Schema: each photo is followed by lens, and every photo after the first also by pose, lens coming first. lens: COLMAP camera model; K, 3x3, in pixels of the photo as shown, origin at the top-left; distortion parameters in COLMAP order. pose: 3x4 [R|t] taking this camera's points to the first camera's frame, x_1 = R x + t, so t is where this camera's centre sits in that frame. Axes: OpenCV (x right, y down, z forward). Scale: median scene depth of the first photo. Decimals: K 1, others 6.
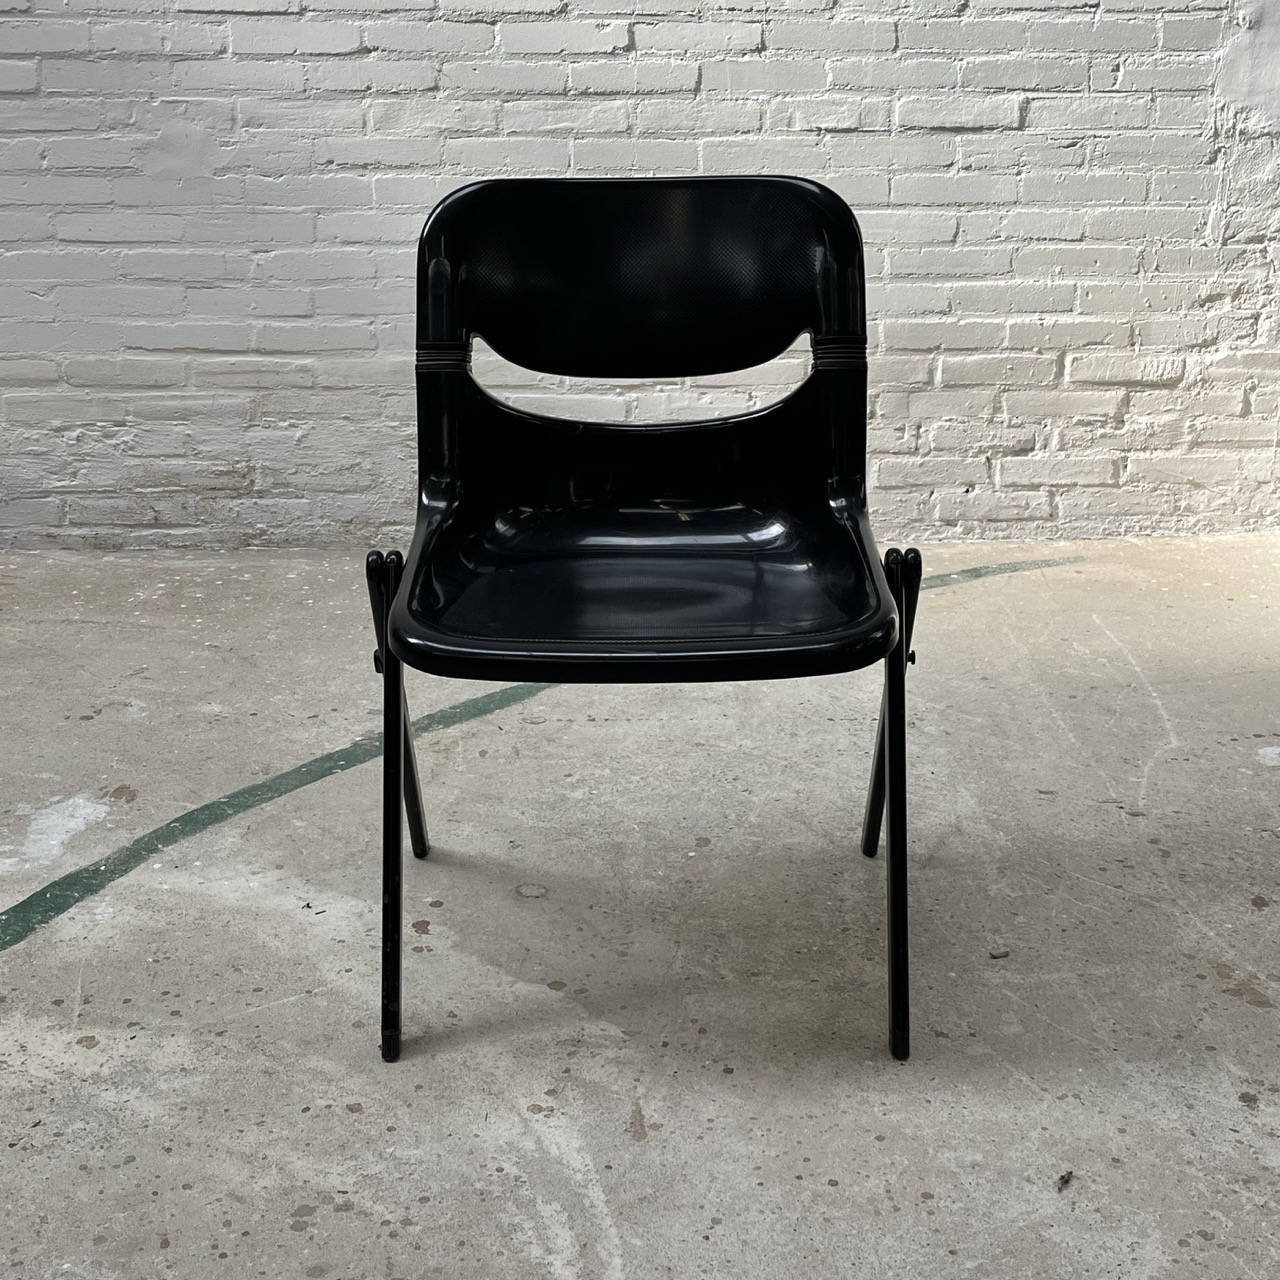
lens RADIAL K [[1952.0, 0, 634.3], [0, 1952.0, 637.1], [0, 0, 1]] dist [0.023414, 0.000000]
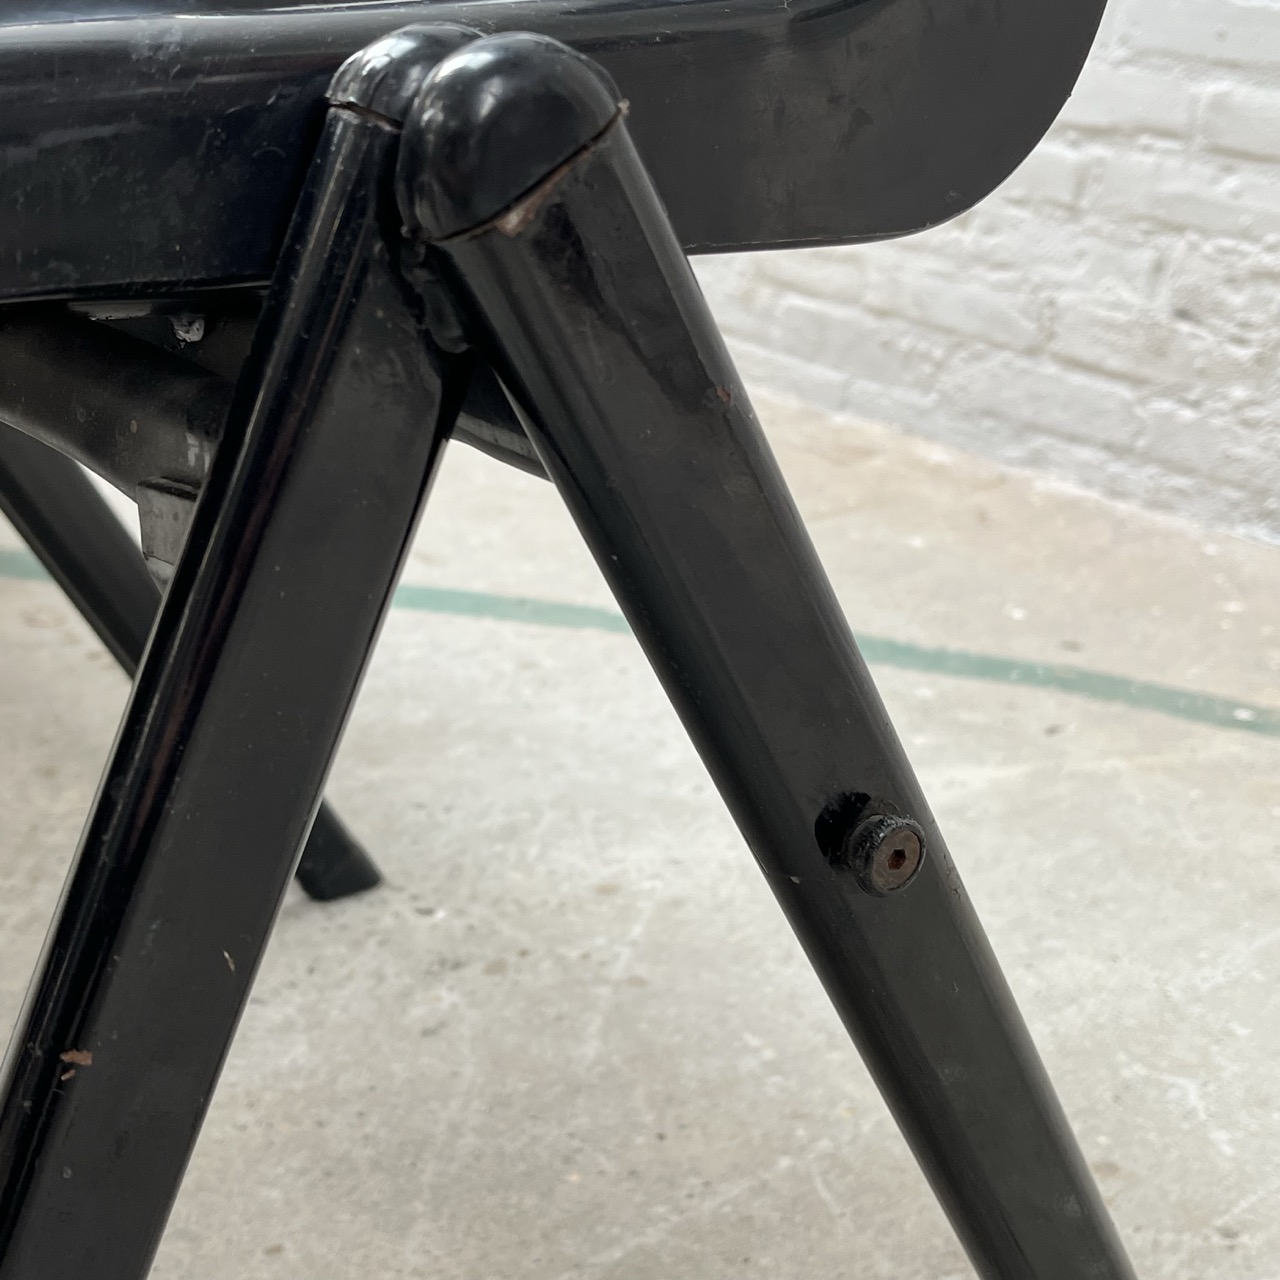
lens RADIAL K [[1952.0, 0, 644.4], [0, 1952.0, 638.5], [0, 0, 1]] dist [0.023414, 0.000000]
pose [[0.599547, 0.309618, -0.738024, 0.322449], [-0.304936, 0.940955, 0.147032, -0.054760], [0.739971, 0.136897, 0.658560, 0.665965]]
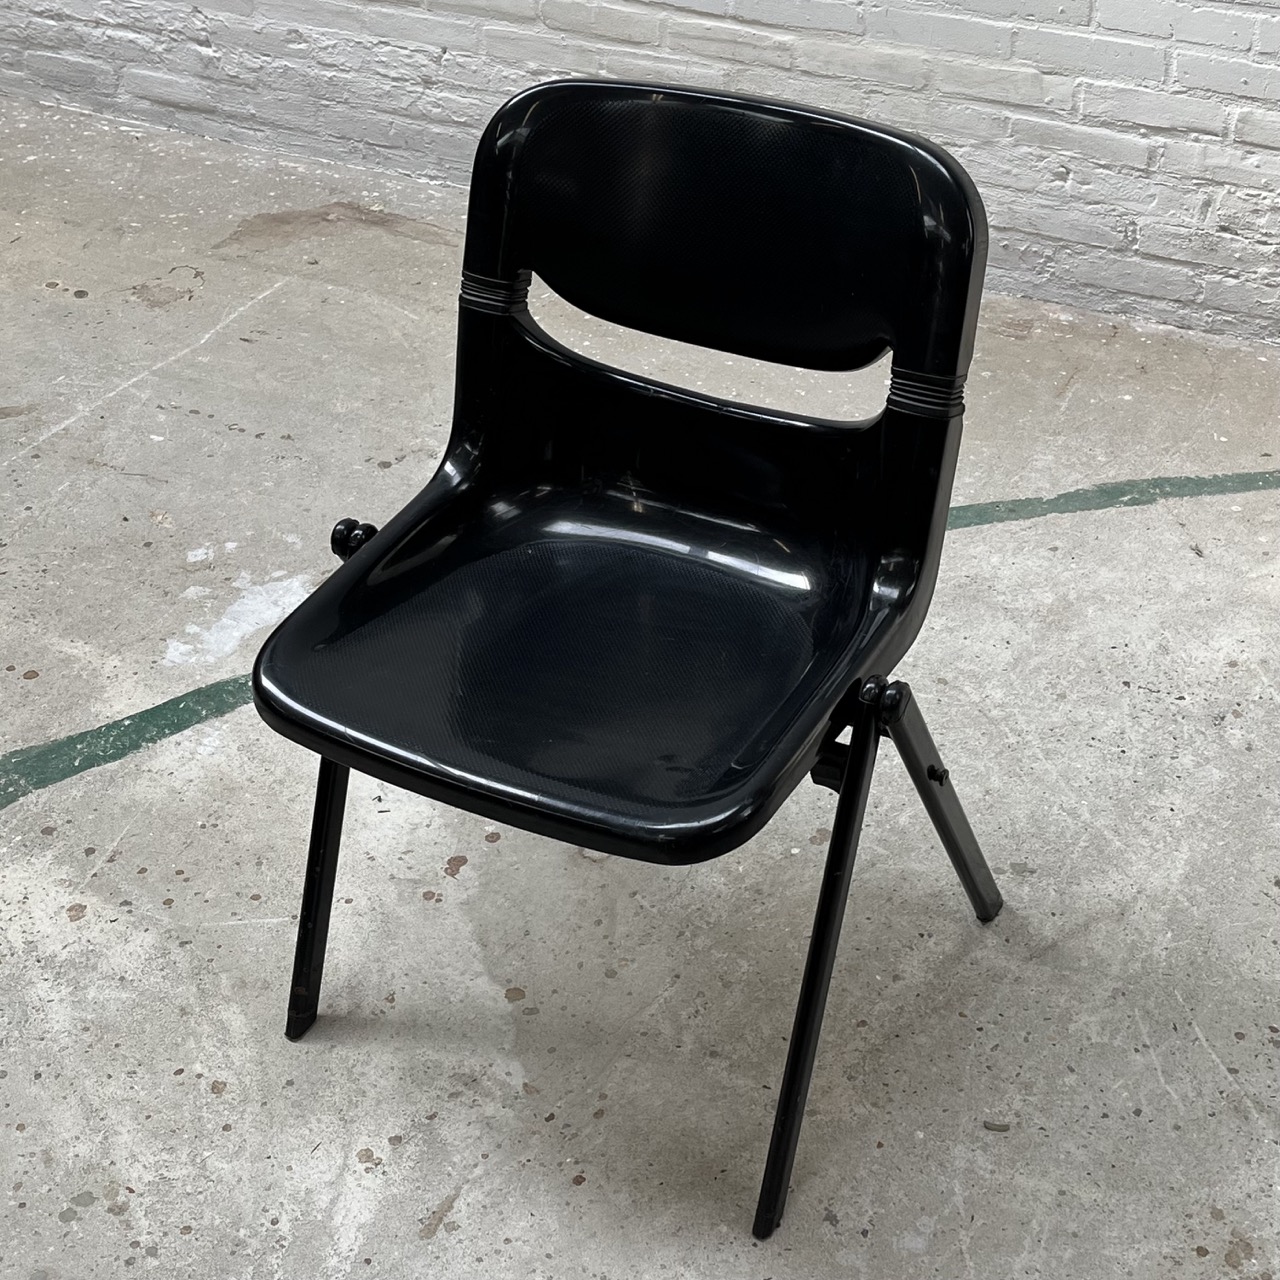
lens RADIAL K [[2107.7, 0, 646.1], [0, 2107.7, 673.8], [0, 0, 1]] dist [0.035640, 0.000000]
pose [[0.867875, 0.272835, -0.415155, 0.241848], [-0.131514, 0.932054, 0.337608, -0.192379], [0.479058, -0.238403, 0.844788, 0.140574]]
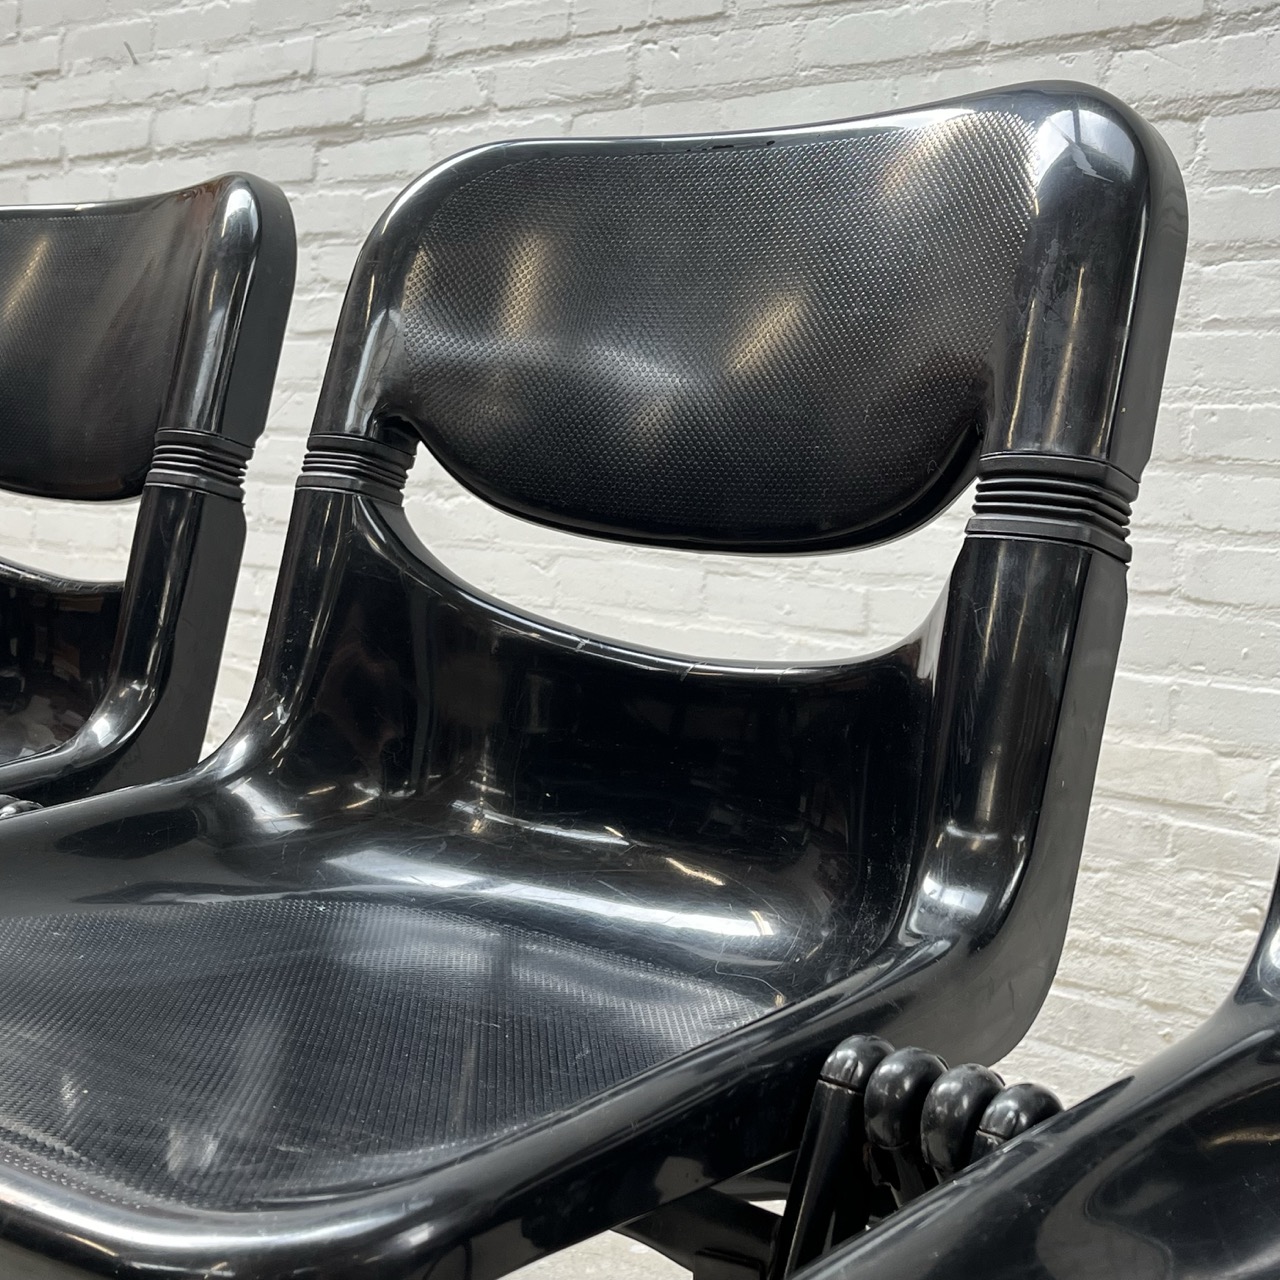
lens RADIAL K [[1952.0, 0, 649.5], [0, 1952.0, 637.6], [0, 0, 1]] dist [0.023414, 0.000000]
pose [[0.738122, 0.092895, -0.668242, 0.182377], [-0.239249, 0.962146, -0.130516, -0.073699], [0.630822, 0.256213, 0.732406, 0.547474]]
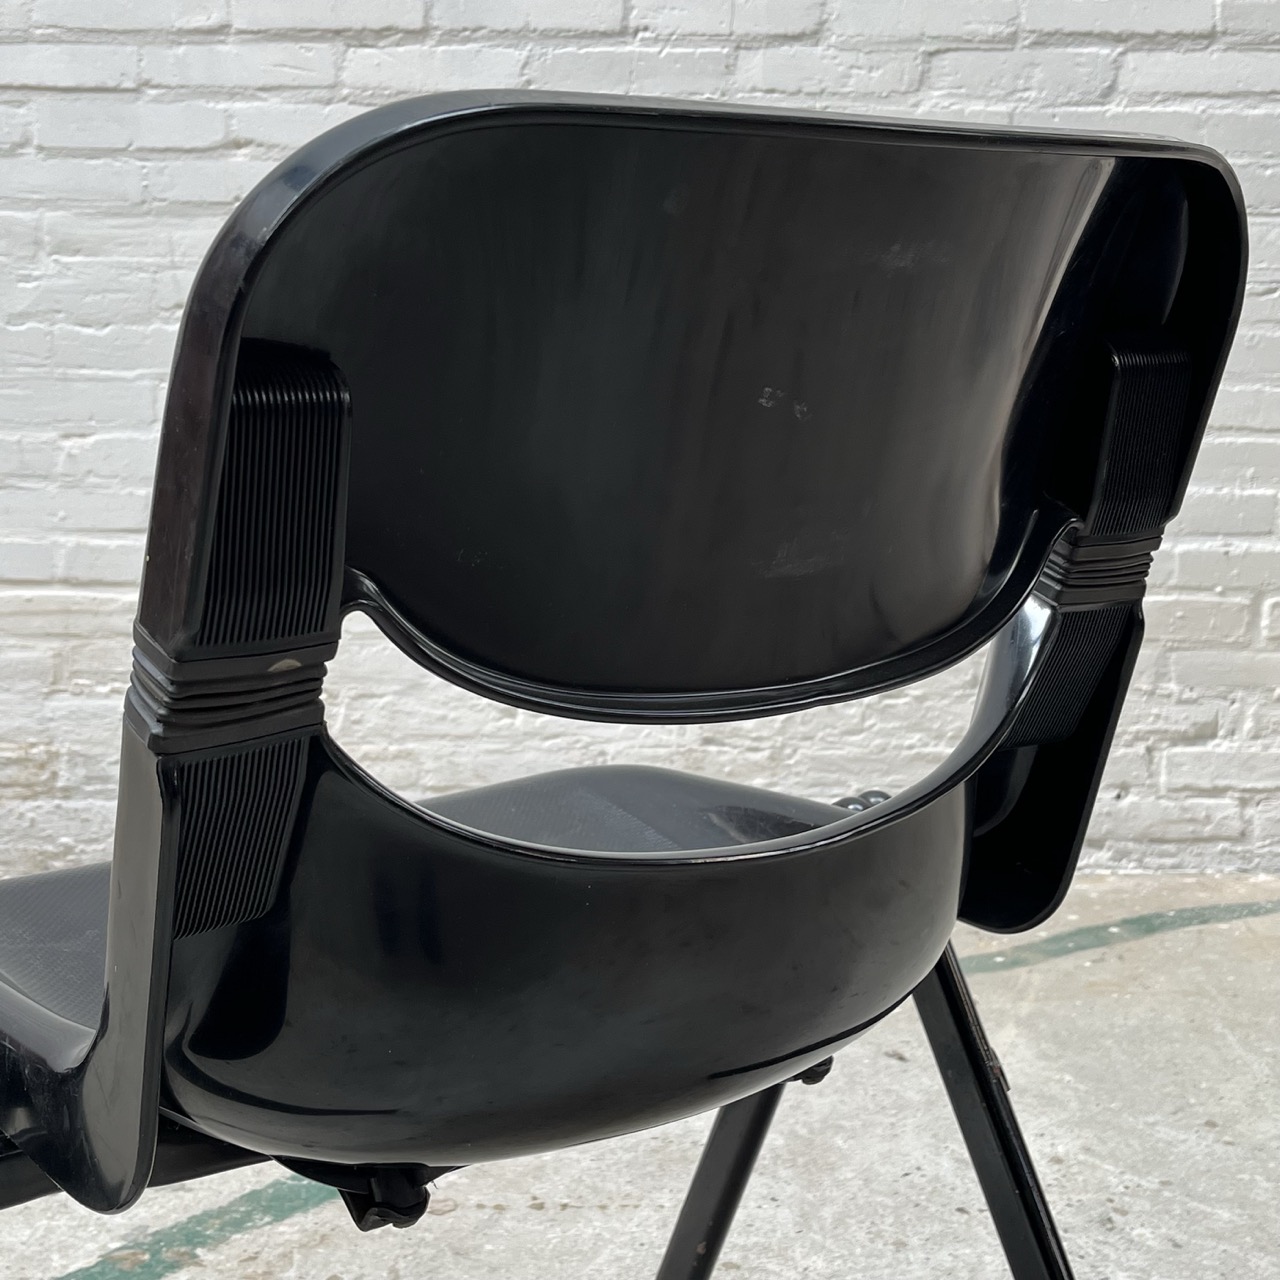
lens RADIAL K [[1952.0, 0, 621.6], [0, 1952.0, 623.2], [0, 0, 1]] dist [0.023414, 0.000000]
pose [[0.999938, 0.008253, -0.007533, 0.004382], [-0.009298, 0.988424, -0.151432, -0.032537], [0.006196, 0.151492, 0.988439, 0.347188]]
